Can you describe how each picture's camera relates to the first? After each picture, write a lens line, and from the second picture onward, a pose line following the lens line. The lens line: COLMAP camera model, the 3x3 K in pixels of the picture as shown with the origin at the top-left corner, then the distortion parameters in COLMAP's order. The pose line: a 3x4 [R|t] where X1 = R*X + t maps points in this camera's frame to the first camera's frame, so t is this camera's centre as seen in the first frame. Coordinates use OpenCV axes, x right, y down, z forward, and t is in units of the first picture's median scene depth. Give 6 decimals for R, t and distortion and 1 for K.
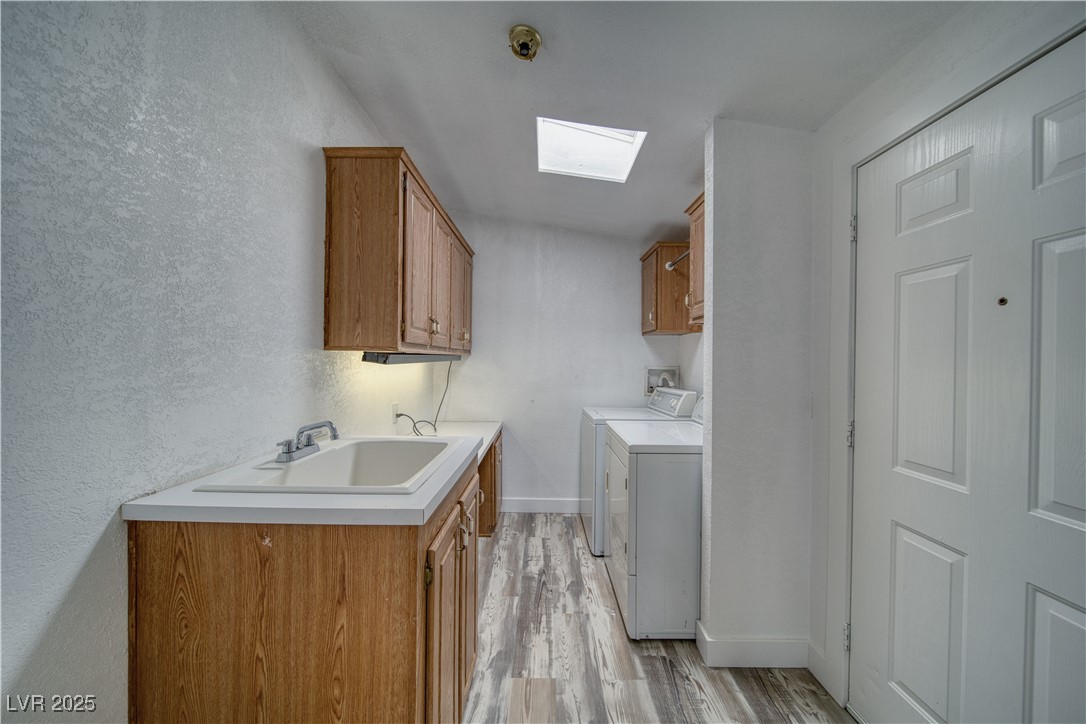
lens RADIAL K [[379.5, 0, 542.9], [0, 379.5, 360.7], [0, 0, 1]] dist [0.001034, -0.002604]
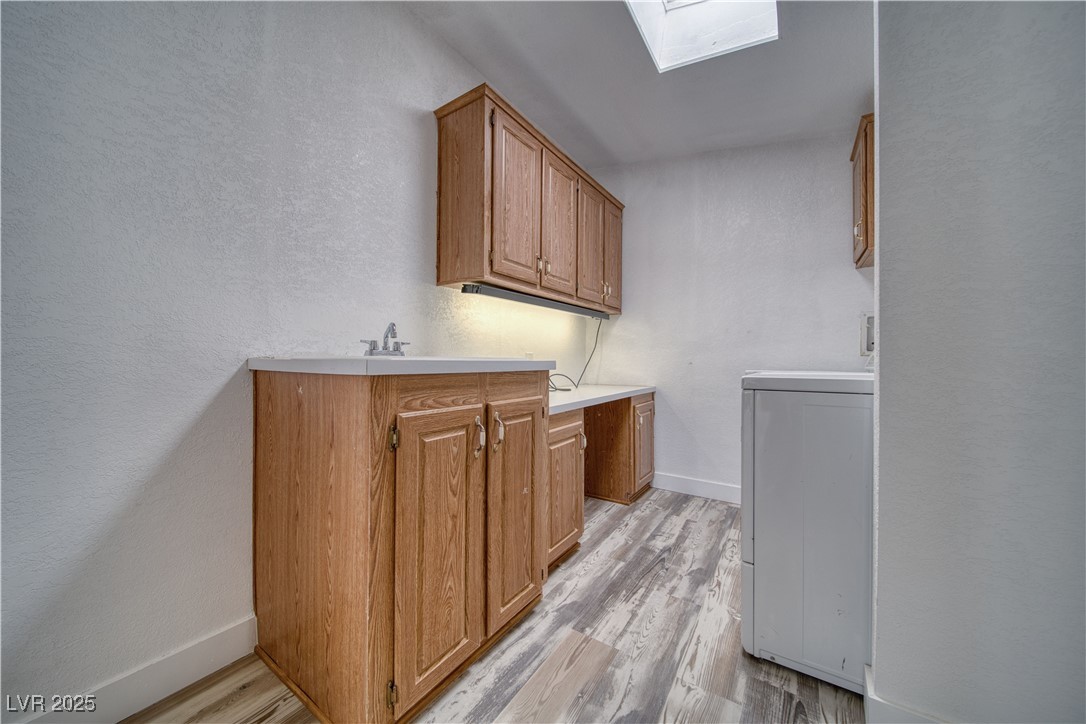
lens RADIAL K [[379.5, 0, 542.9], [0, 379.5, 360.7], [0, 0, 1]] dist [0.001034, -0.002604]
pose [[0.833044, -0.005350, -0.553180, 0.325610], [0.001750, 0.999974, -0.007036, 0.204338], [0.553203, 0.004894, 0.833032, 0.209930]]
